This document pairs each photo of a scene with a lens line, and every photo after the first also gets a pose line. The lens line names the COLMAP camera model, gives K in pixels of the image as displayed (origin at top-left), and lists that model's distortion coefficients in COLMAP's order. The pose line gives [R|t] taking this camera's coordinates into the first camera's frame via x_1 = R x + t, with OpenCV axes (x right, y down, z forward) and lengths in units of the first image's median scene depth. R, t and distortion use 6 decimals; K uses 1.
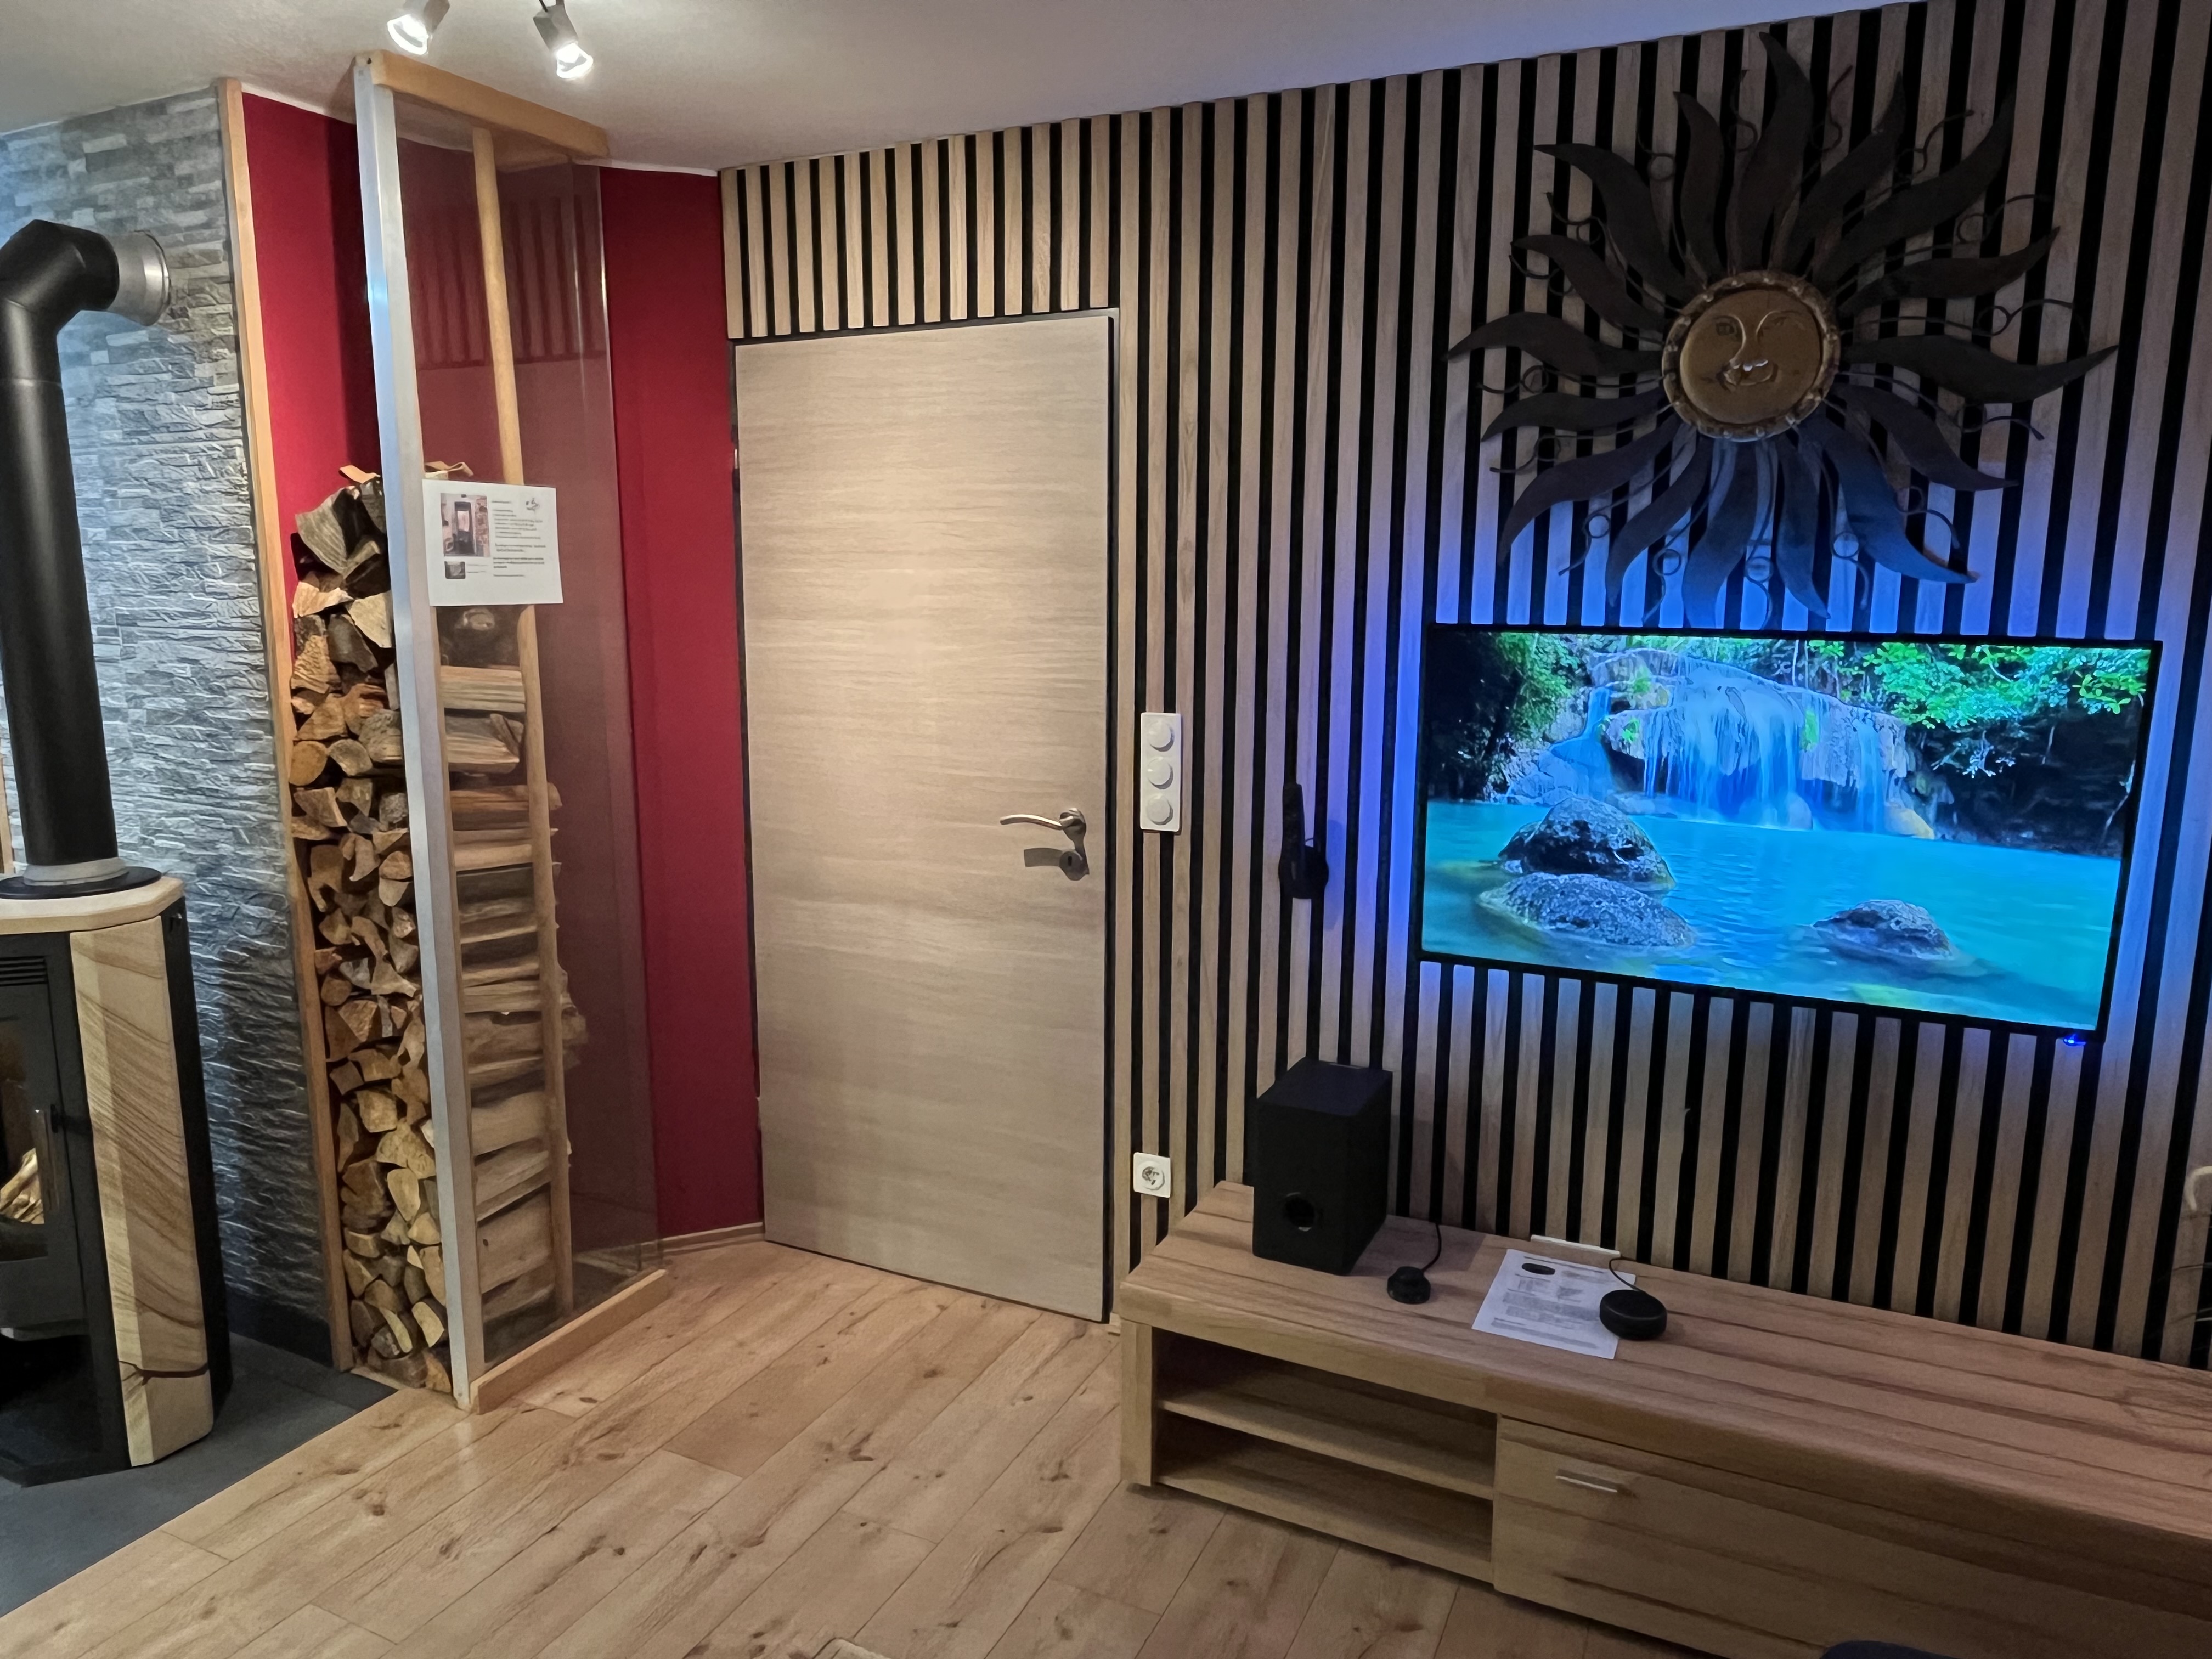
lens RADIAL K [[1461.1, 0, 1093.7], [0, 1461.1, 826.2], [0, 0, 1]] dist [0.000070, -0.000117]
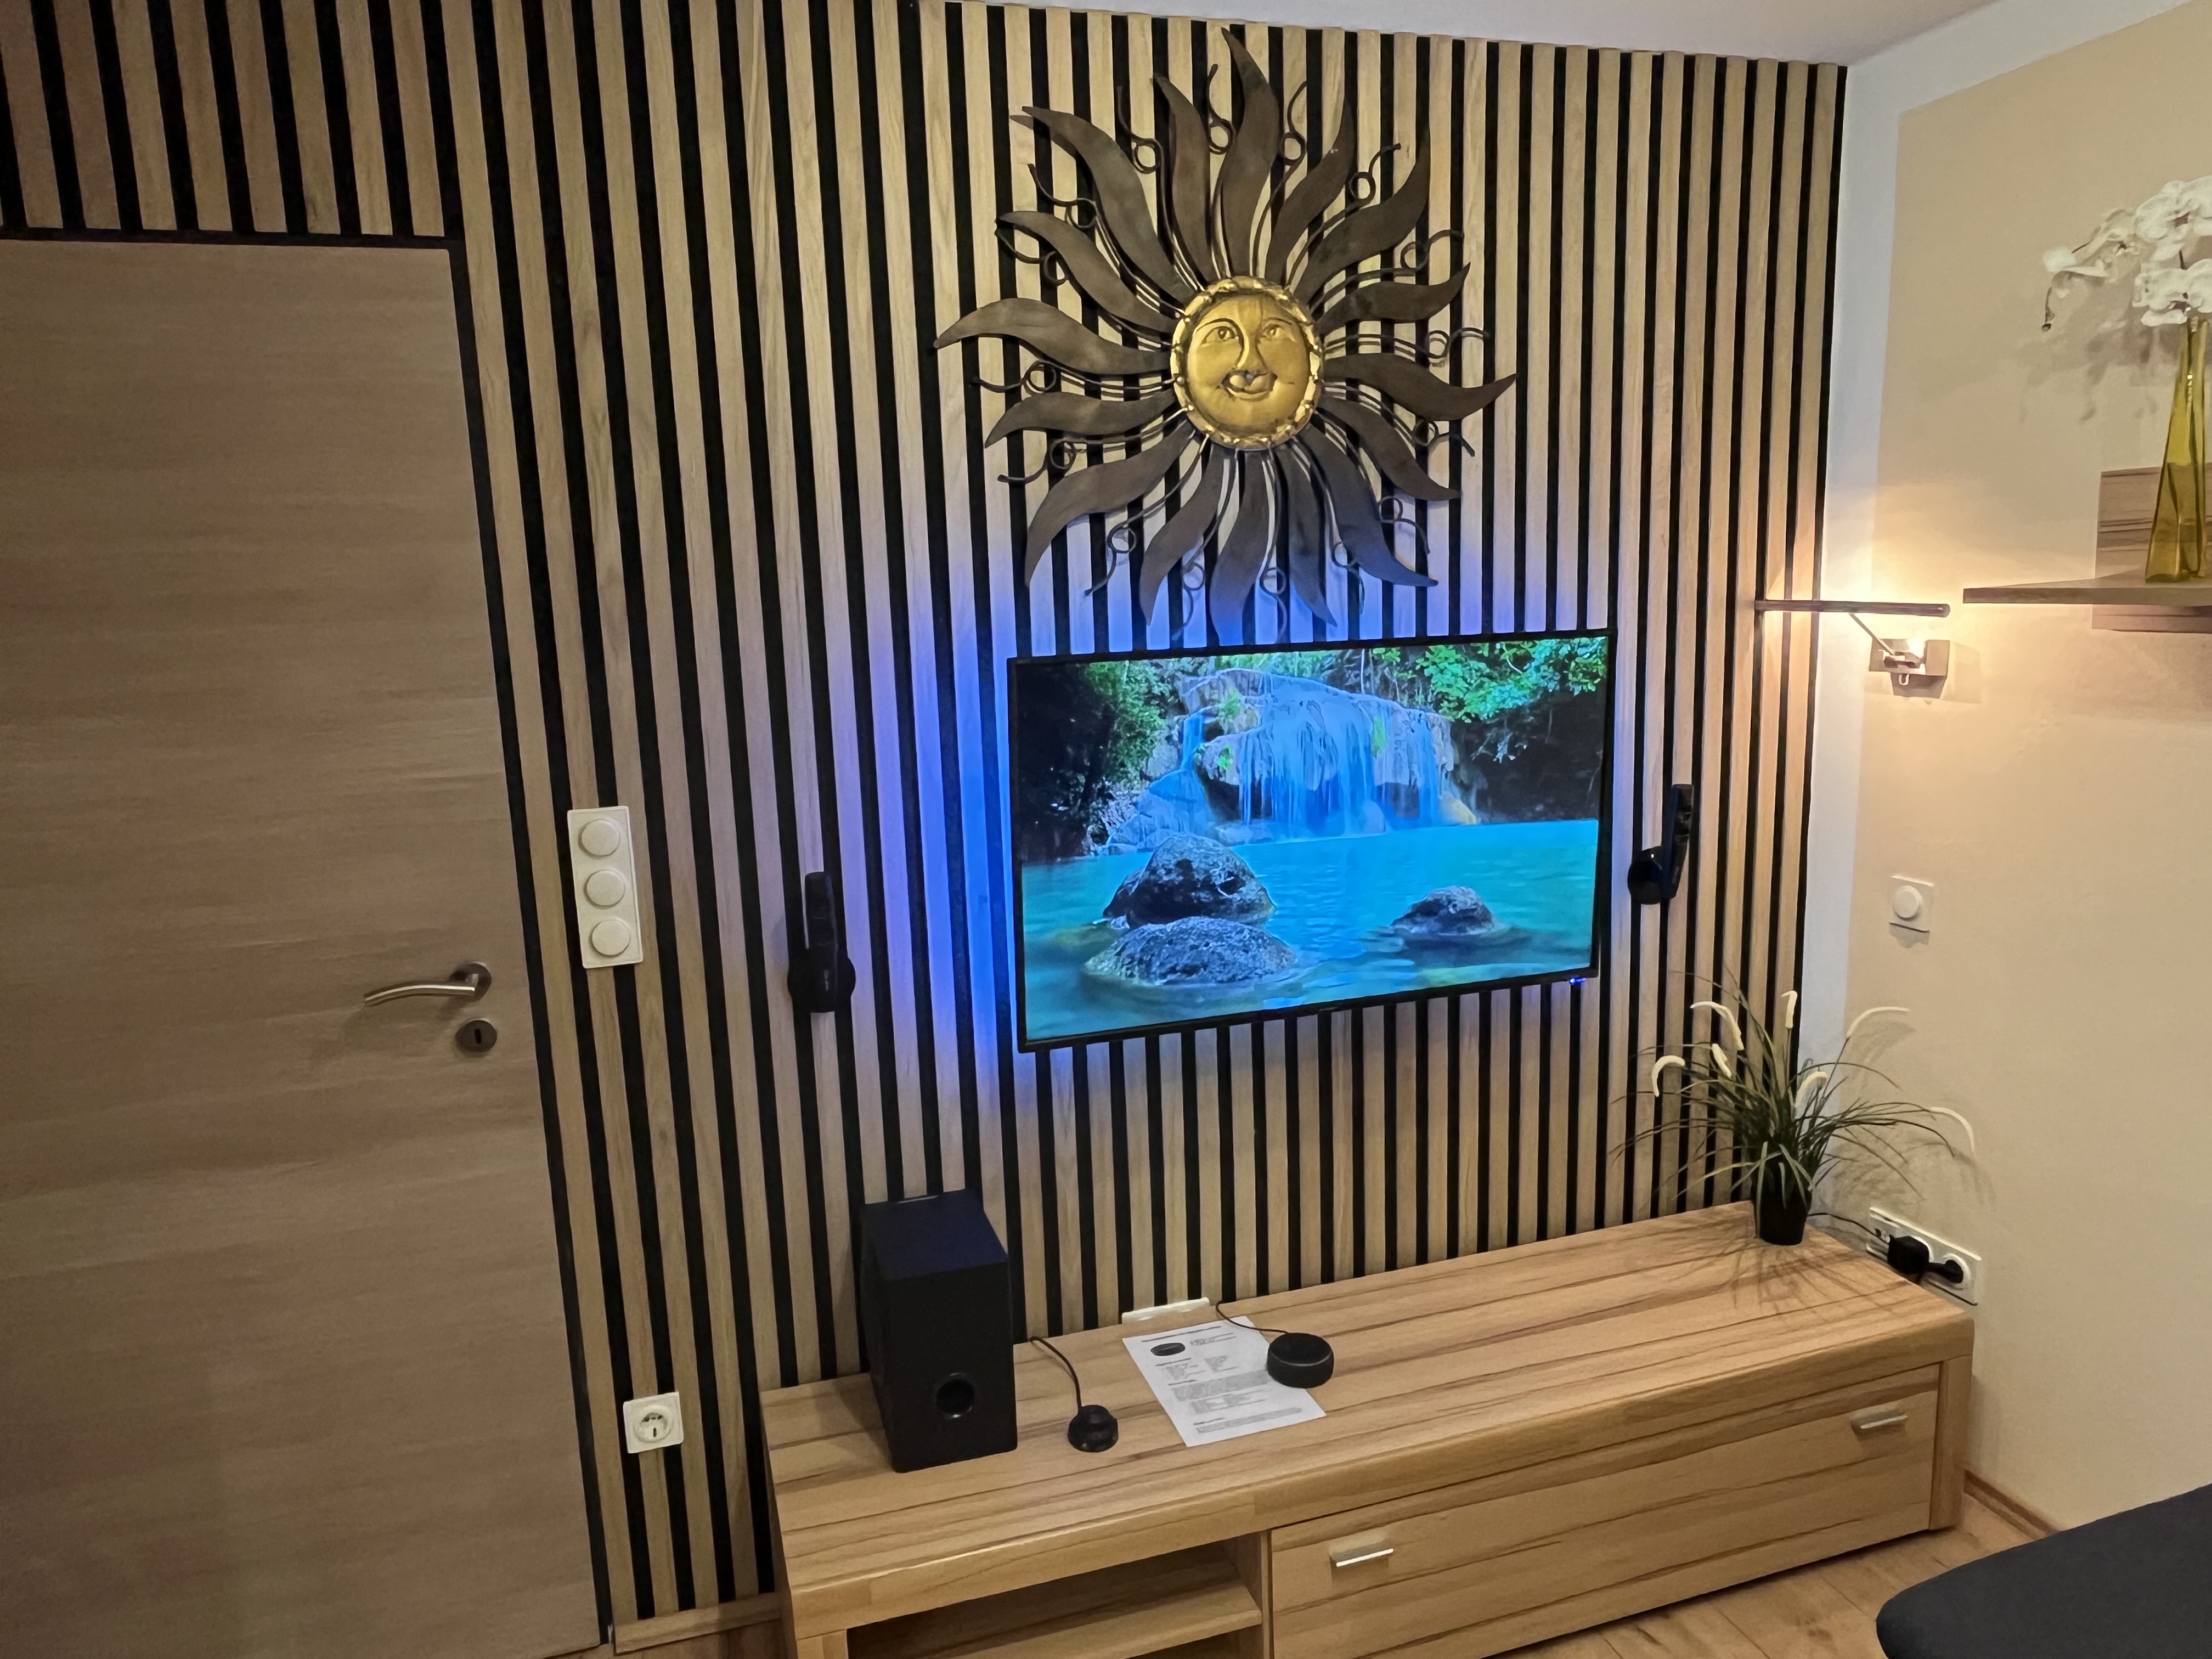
lens RADIAL K [[1461.1, 0, 1092.0], [0, 1461.1, 824.0], [0, 0, 1]] dist [0.000070, -0.000117]
pose [[0.728725, -0.149258, 0.668343, -0.322871], [0.156769, 0.986401, 0.049356, -0.081964], [-0.666621, 0.068809, 0.742214, 0.362482]]
